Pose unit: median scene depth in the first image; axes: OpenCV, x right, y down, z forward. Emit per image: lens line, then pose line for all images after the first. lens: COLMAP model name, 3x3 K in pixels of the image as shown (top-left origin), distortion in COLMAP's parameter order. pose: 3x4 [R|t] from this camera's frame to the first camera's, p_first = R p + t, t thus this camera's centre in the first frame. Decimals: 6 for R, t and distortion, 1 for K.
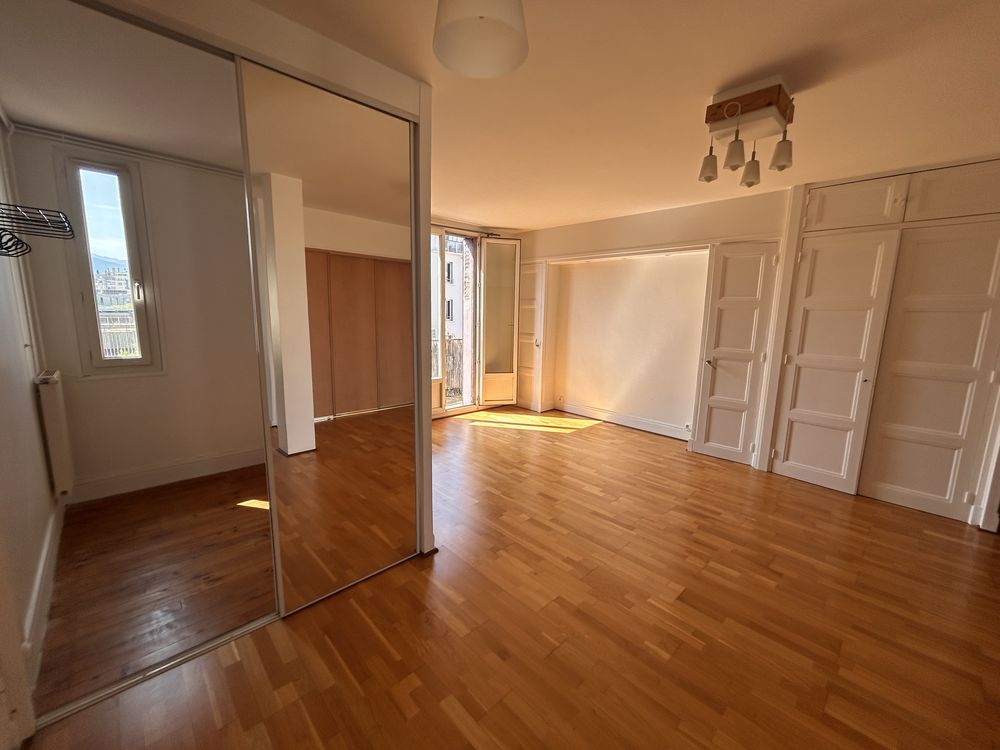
lens RADIAL K [[405.5, 0, 499.4], [0, 405.5, 374.6], [0, 0, 1]] dist [0.004591, 0.000756]
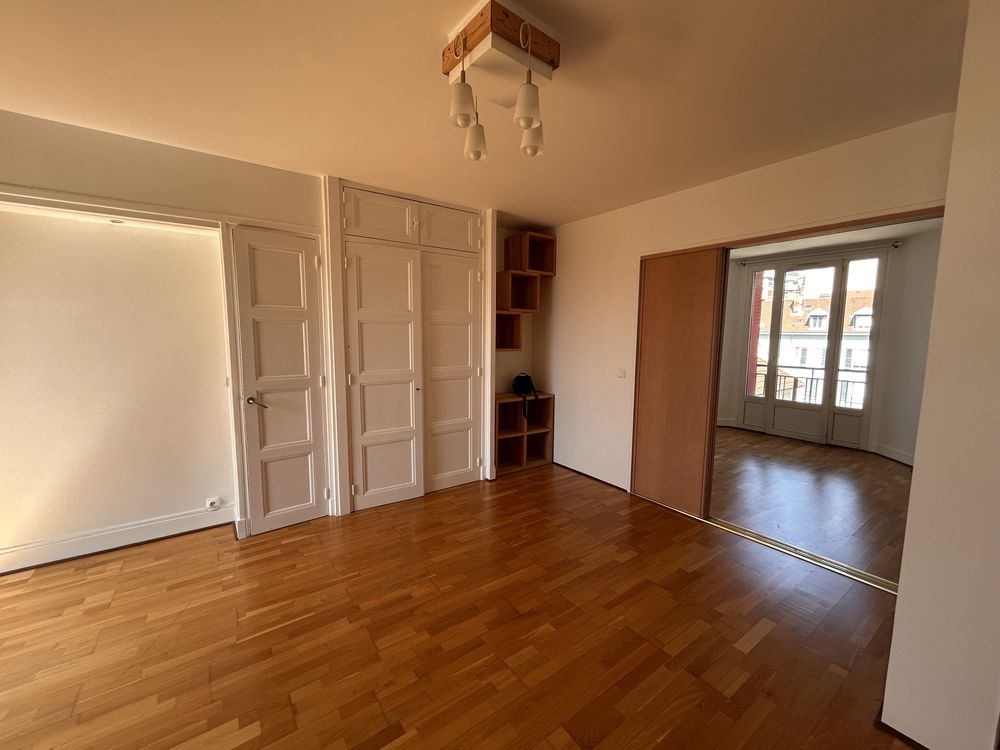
lens RADIAL K [[405.5, 0, 500.7], [0, 405.5, 374.9], [0, 0, 1]] dist [0.004591, 0.000756]
pose [[0.139715, -0.129533, 0.981683, -0.095378], [0.152300, 0.982421, 0.107955, -0.092086], [-0.978409, 0.134428, 0.156987, 0.548200]]
